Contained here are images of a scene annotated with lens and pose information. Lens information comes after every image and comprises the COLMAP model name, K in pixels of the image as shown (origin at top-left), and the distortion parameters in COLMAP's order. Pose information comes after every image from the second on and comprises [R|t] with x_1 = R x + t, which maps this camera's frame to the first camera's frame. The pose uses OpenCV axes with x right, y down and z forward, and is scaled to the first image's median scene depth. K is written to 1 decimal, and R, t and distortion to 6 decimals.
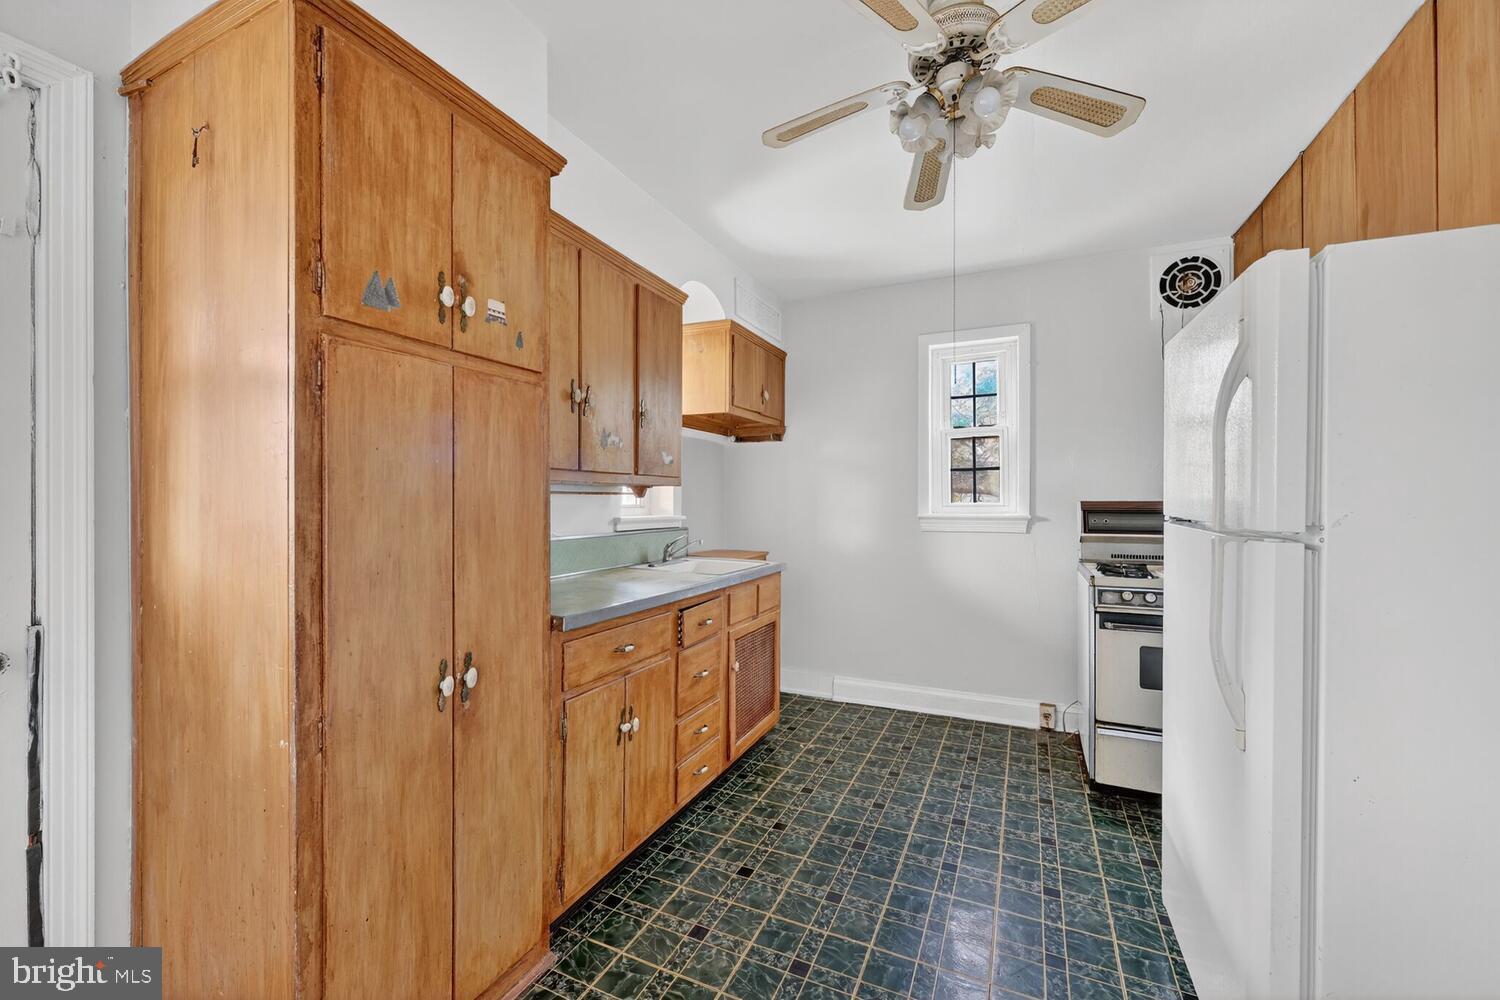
lens RADIAL K [[603.3, 0, 762.3], [0, 603.3, 502.5], [0, 0, 1]] dist [-0.000437, -0.000400]
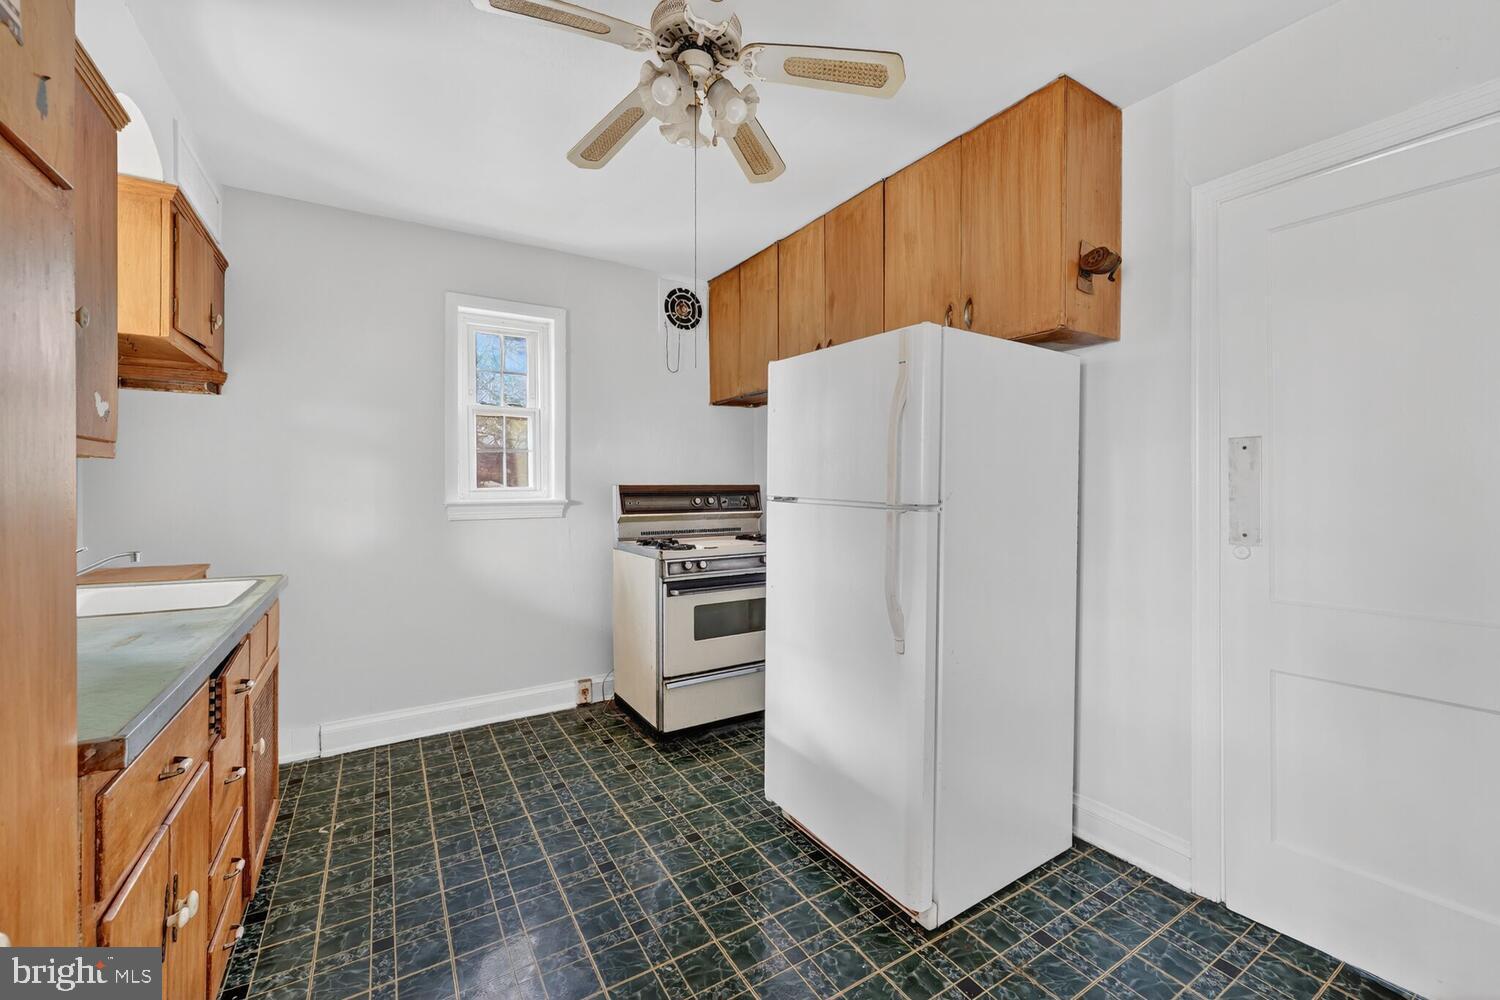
lens RADIAL K [[603.3, 0, 760.5], [0, 603.3, 487.3], [0, 0, 1]] dist [-0.000437, -0.000400]
pose [[0.552682, -0.004127, 0.833382, -0.240164], [0.004350, 0.999988, 0.002068, 0.000729], [-0.833381, 0.002482, 0.552693, 0.182491]]
